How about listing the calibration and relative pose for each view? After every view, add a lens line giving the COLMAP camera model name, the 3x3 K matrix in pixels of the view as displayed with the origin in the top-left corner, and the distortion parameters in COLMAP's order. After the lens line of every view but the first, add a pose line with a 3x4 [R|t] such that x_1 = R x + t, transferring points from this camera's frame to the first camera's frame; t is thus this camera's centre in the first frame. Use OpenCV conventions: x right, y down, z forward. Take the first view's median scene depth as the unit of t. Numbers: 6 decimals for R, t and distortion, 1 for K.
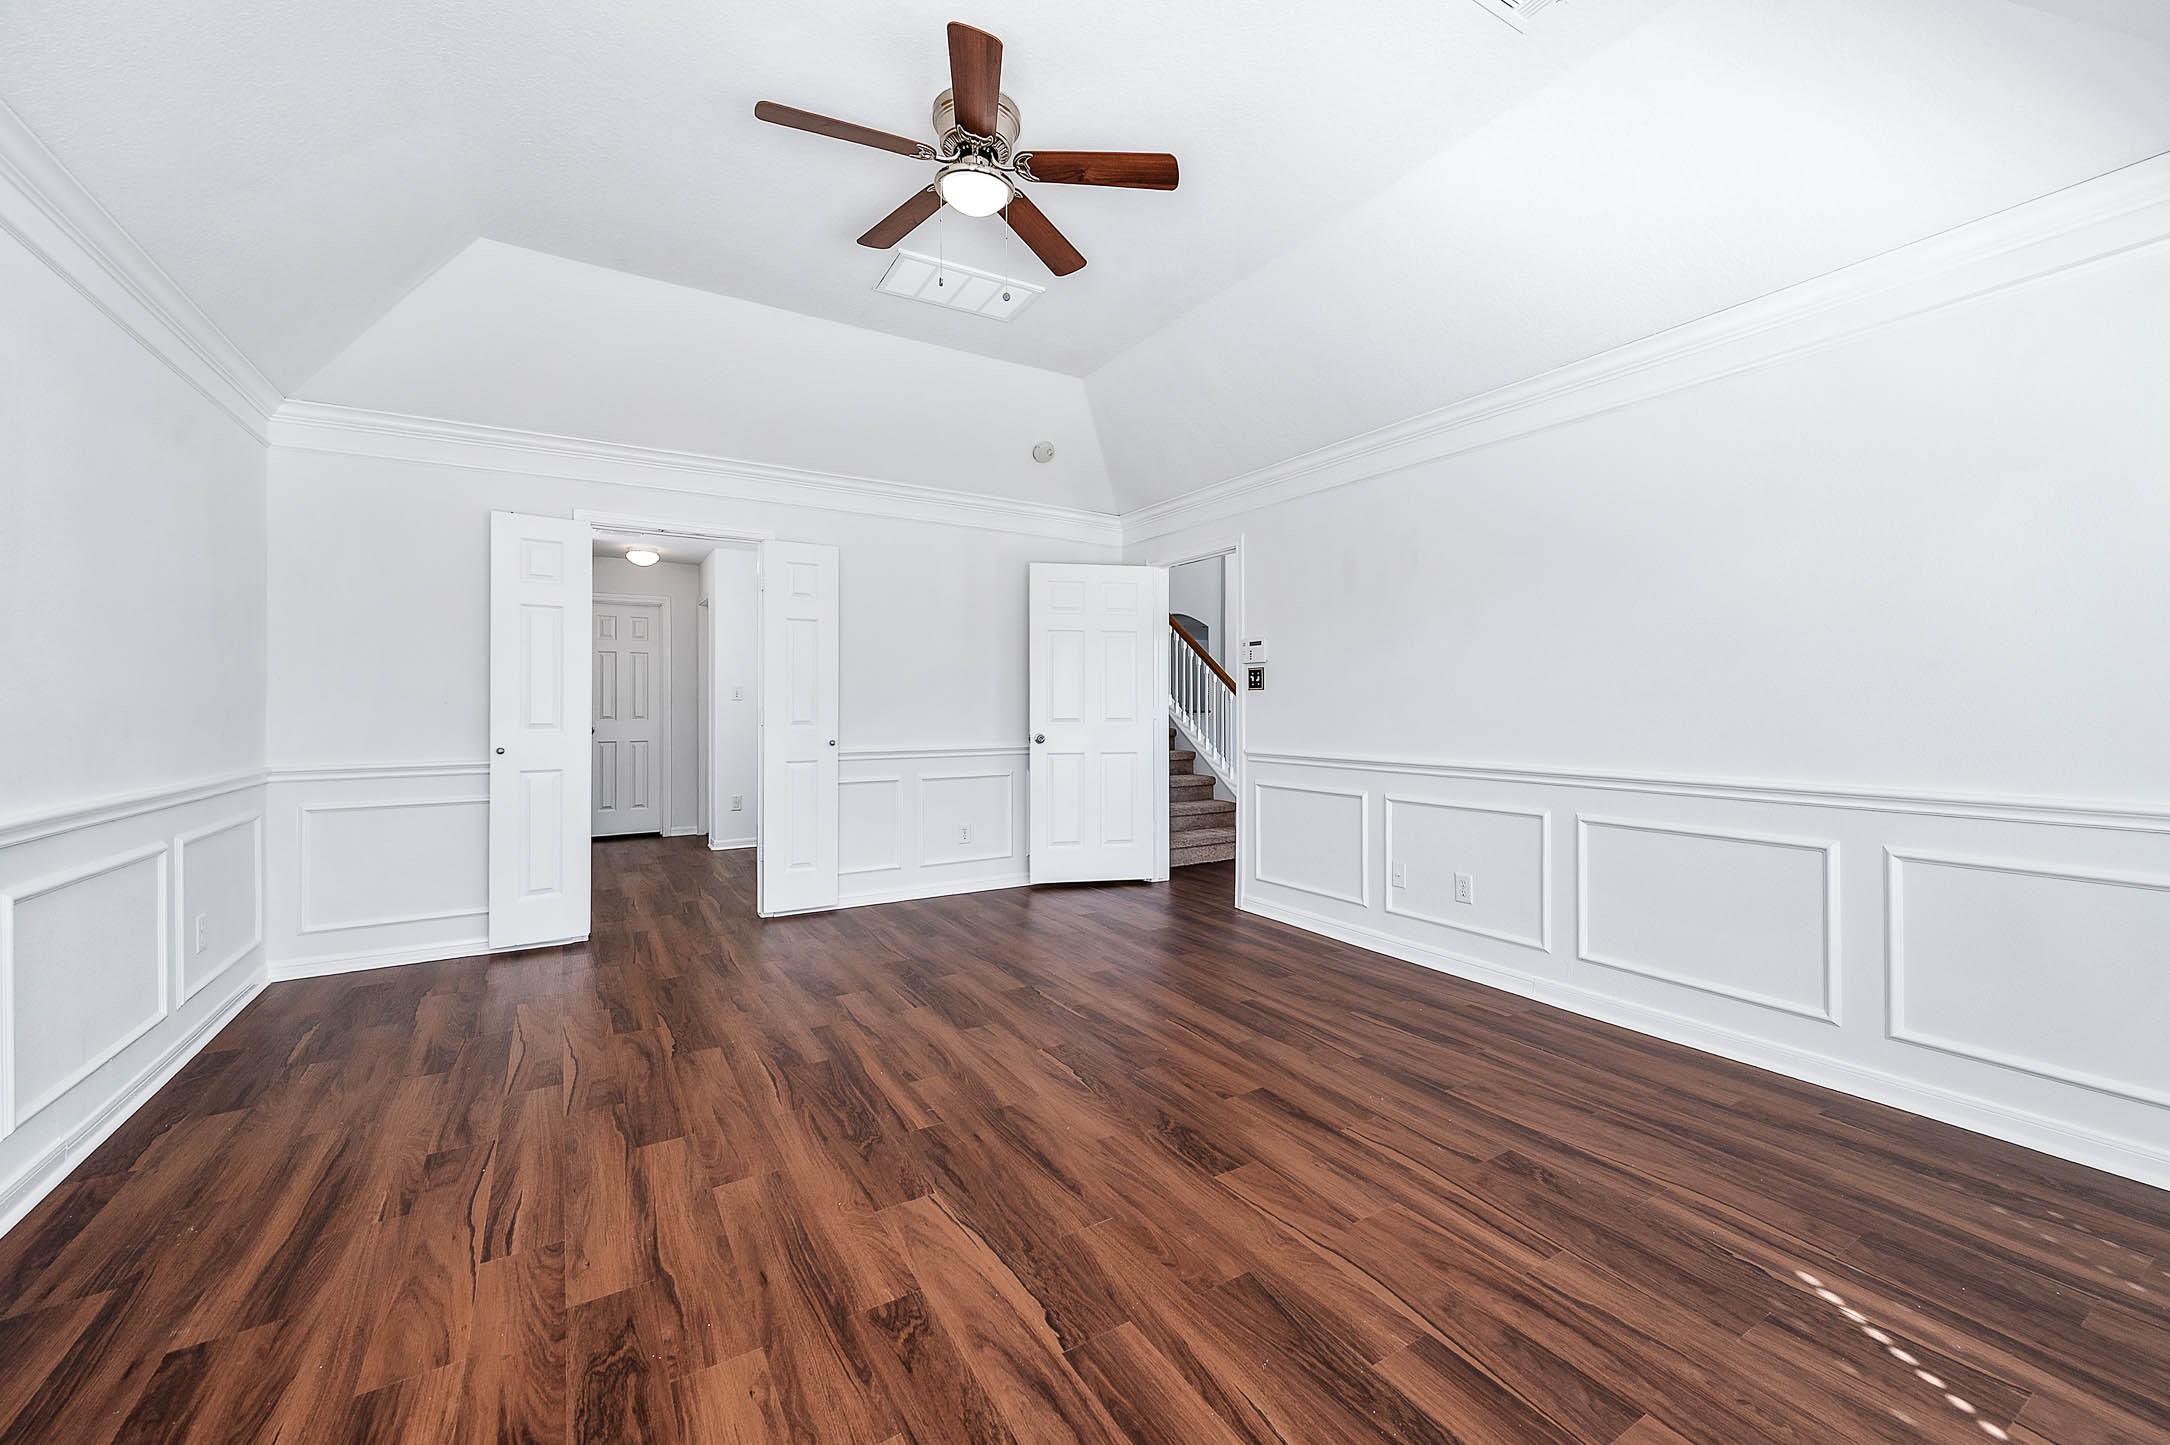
lens RADIAL K [[861.0, 0, 1083.0], [0, 861.0, 710.4], [0, 0, 1]] dist [0.014292, 0.000791]
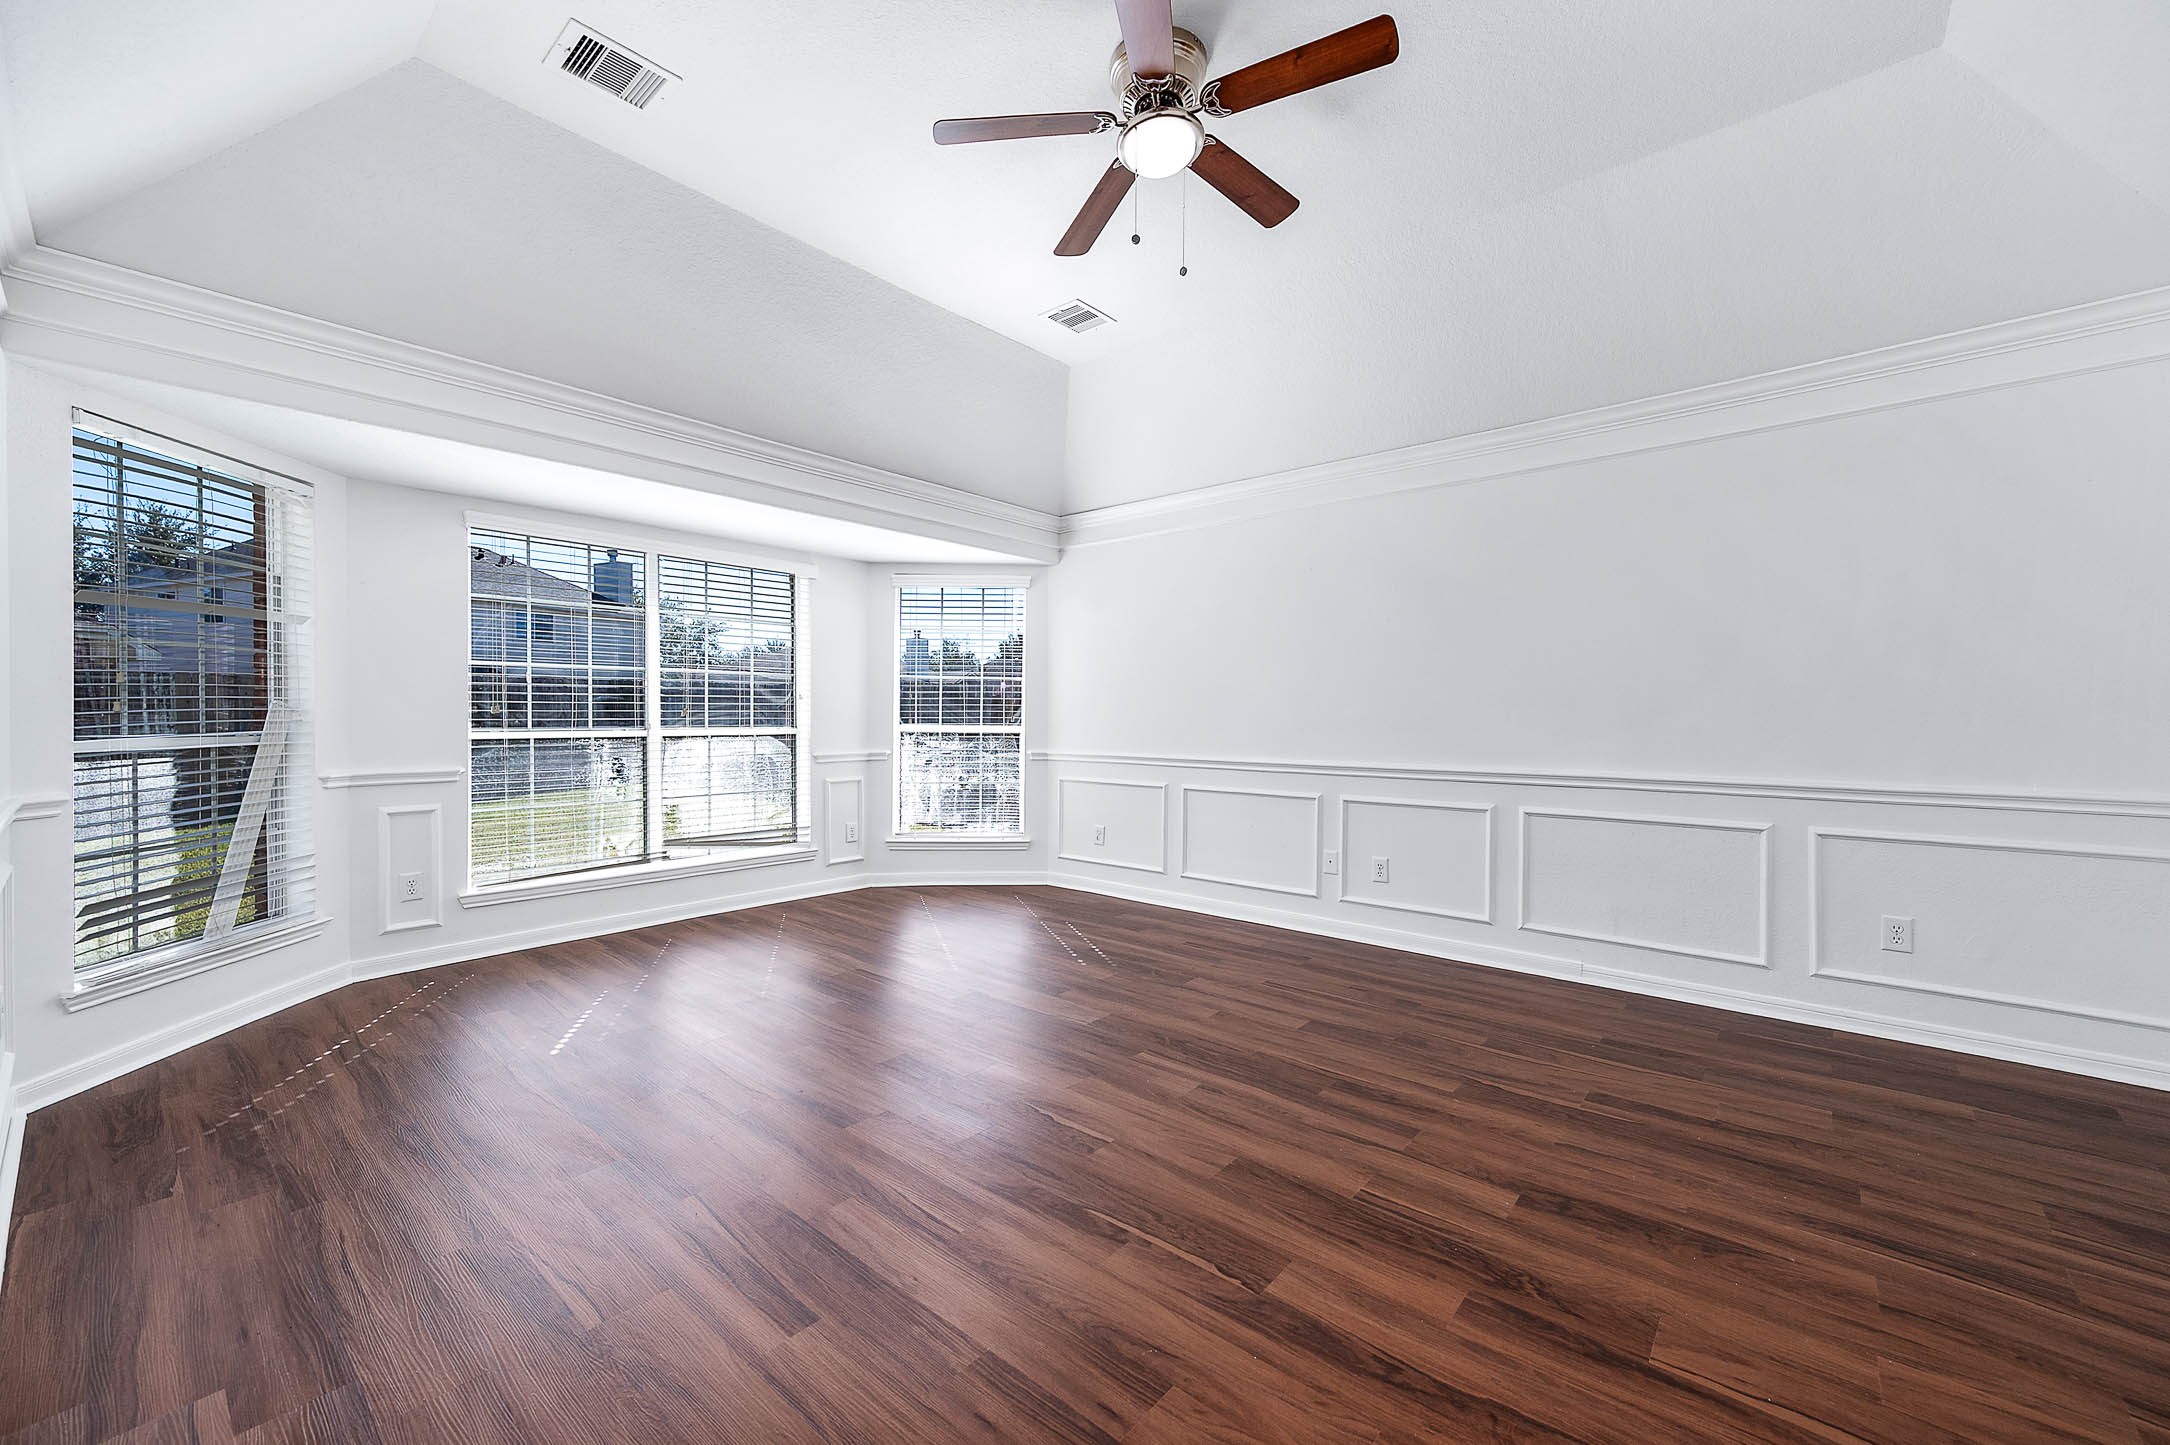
lens RADIAL K [[861.0, 0, 1083.9], [0, 861.0, 725.8], [0, 0, 1]] dist [0.014292, 0.000791]
pose [[-0.951077, 0.005734, -0.308902, 0.236956], [0.000545, 0.999857, 0.016881, -0.007018], [0.308955, 0.015887, -0.950944, 1.878621]]
